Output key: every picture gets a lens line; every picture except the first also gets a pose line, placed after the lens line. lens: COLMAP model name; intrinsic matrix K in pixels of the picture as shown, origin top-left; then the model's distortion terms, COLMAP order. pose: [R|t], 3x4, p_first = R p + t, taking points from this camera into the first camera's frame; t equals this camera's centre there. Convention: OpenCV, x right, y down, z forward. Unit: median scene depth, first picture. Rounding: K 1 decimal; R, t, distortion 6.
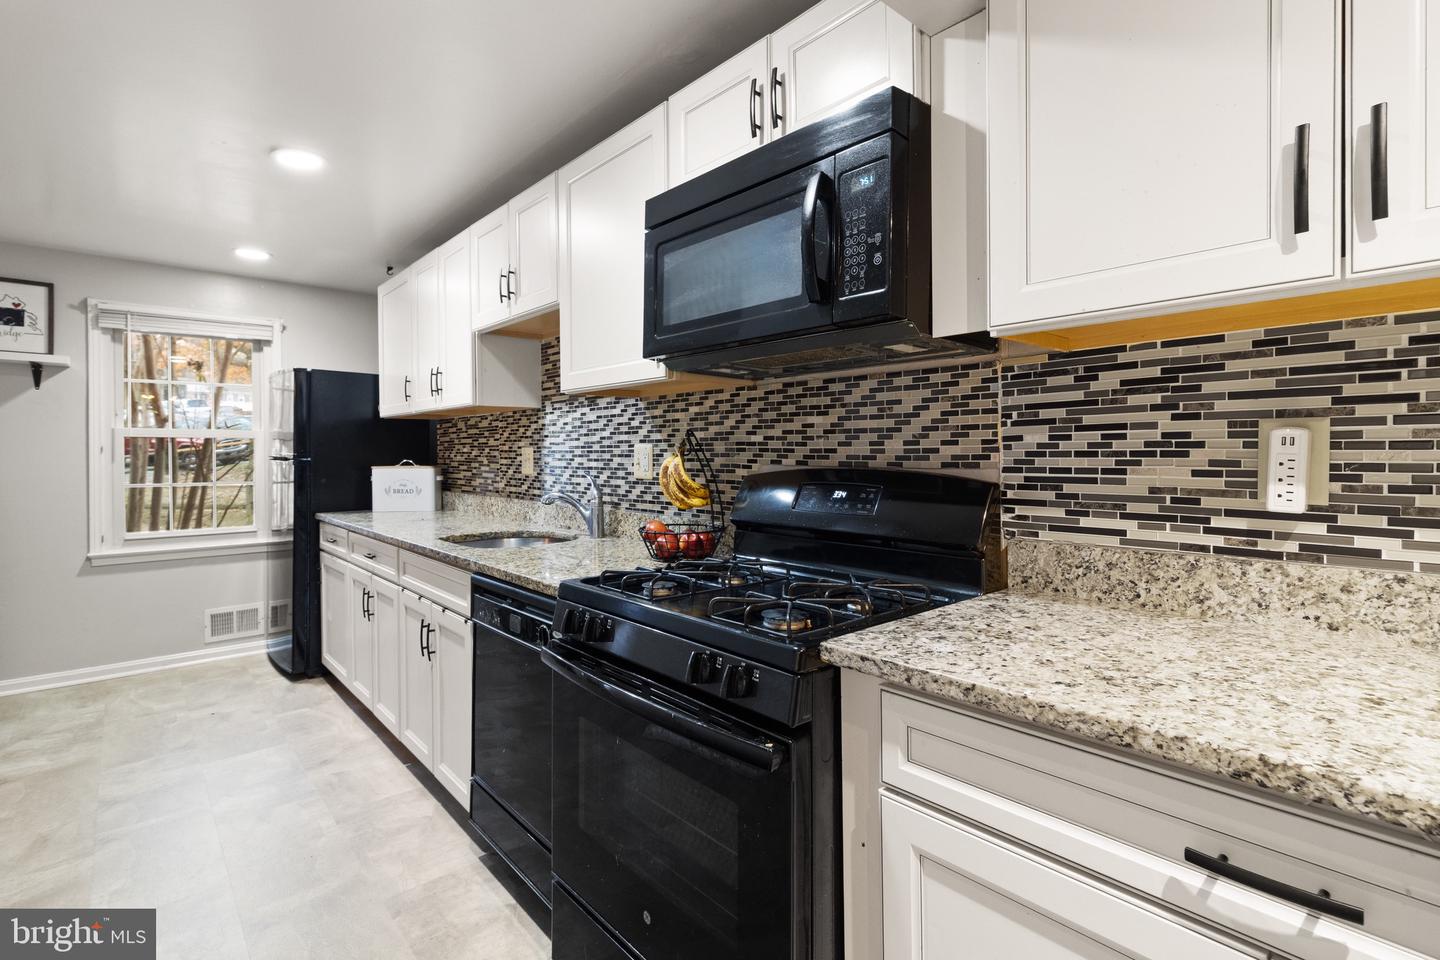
lens RADIAL K [[672.0, 0, 717.3], [0, 672.0, 455.6], [0, 0, 1]] dist [0.003245, -0.000143]
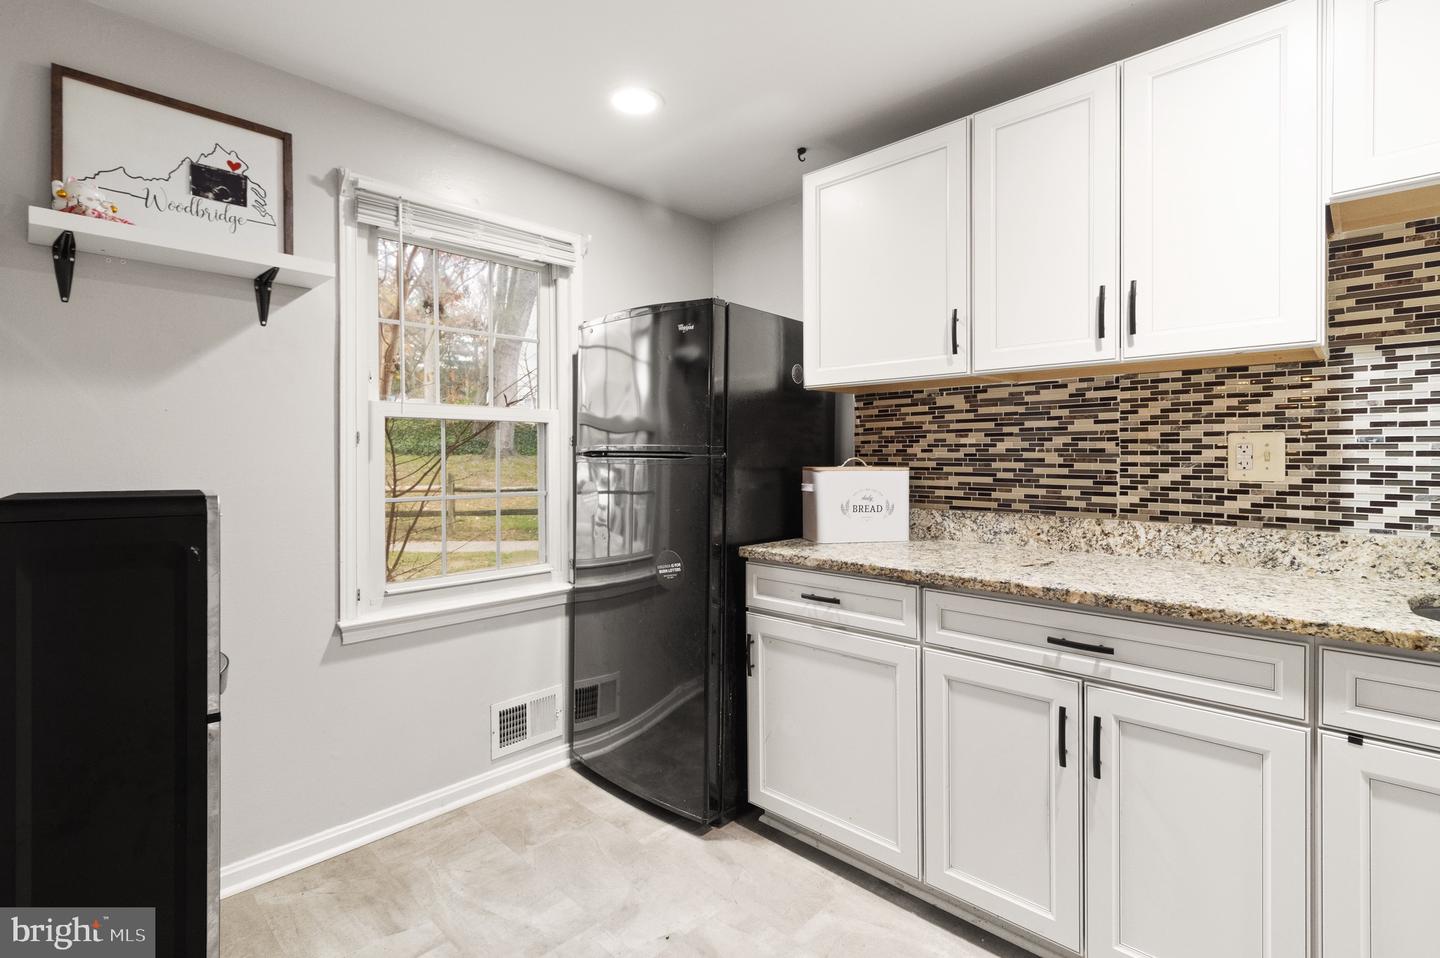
lens RADIAL K [[672.0, 0, 717.3], [0, 672.0, 454.6], [0, 0, 1]] dist [0.003245, -0.000143]
pose [[0.997042, 0.001298, 0.076841, -0.664001], [-0.001020, 0.999993, -0.003658, 0.007067], [-0.076846, 0.003569, 0.997037, 0.417268]]
